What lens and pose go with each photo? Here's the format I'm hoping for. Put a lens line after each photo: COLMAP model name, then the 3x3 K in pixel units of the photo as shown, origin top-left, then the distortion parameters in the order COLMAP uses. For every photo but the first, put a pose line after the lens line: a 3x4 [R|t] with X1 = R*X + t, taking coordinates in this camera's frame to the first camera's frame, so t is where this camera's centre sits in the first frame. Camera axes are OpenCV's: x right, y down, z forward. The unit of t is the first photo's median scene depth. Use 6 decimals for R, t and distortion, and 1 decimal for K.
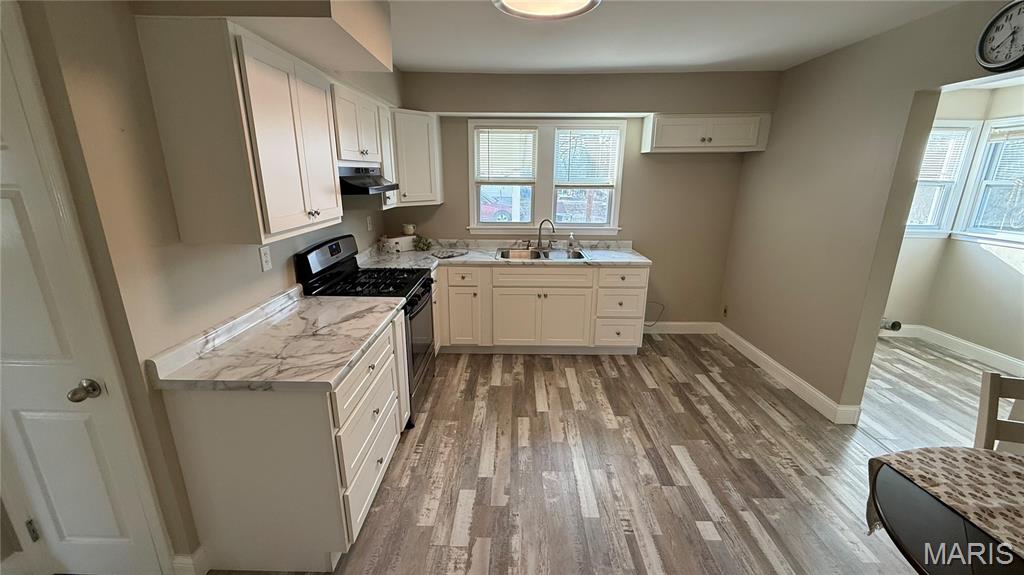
lens RADIAL K [[408.2, 0, 510.7], [0, 408.2, 289.3], [0, 0, 1]] dist [0.003025, -0.000052]
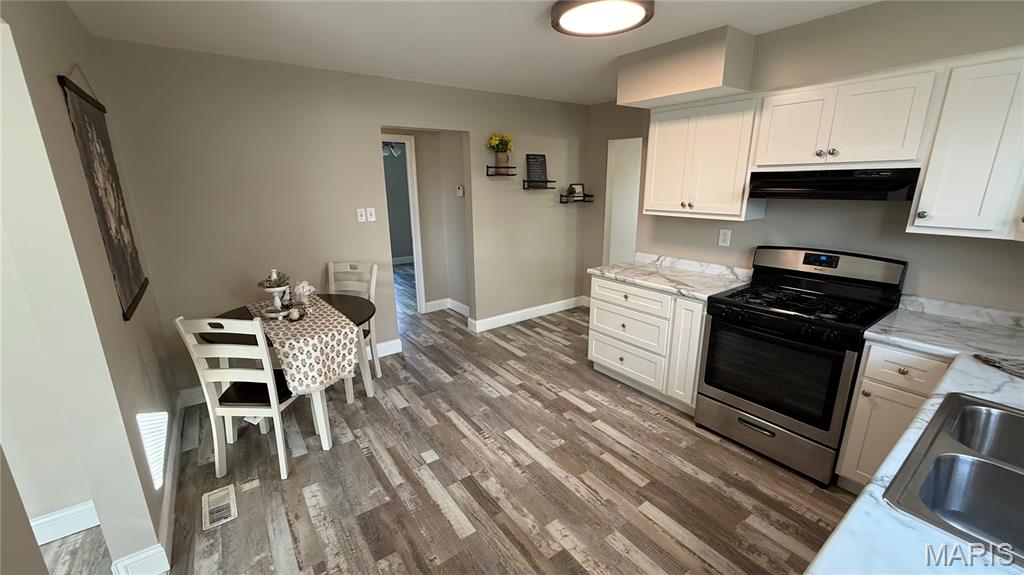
lens RADIAL K [[408.2, 0, 510.7], [0, 408.2, 289.3], [0, 0, 1]] dist [0.003025, -0.000052]
pose [[-0.804138, 0.151795, -0.574735, 0.823366], [-0.161166, 0.874961, 0.456584, -0.432255], [0.572178, 0.459784, -0.679125, 1.560318]]
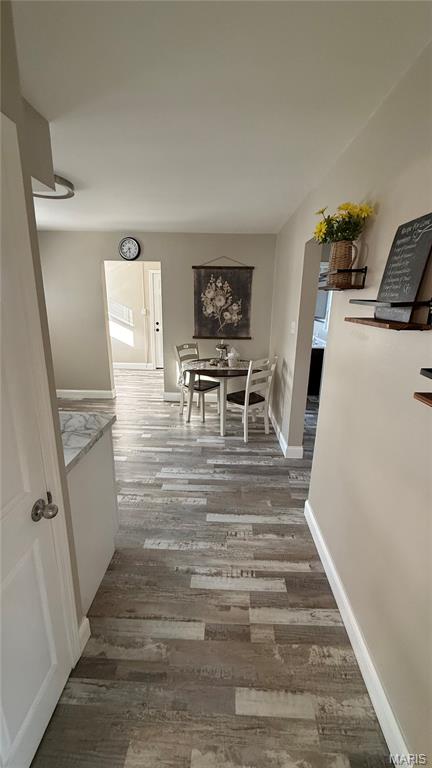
lens RADIAL K [[306.1, 0, 216.5], [0, 306.1, 381.0], [0, 0, 1]] dist [0.003025, -0.000052]
pose [[0.029703, -0.270316, 0.962313, -1.073759], [0.248930, 0.934406, 0.254793, -0.084202], [-0.968066, 0.231980, 0.095044, 0.288619]]
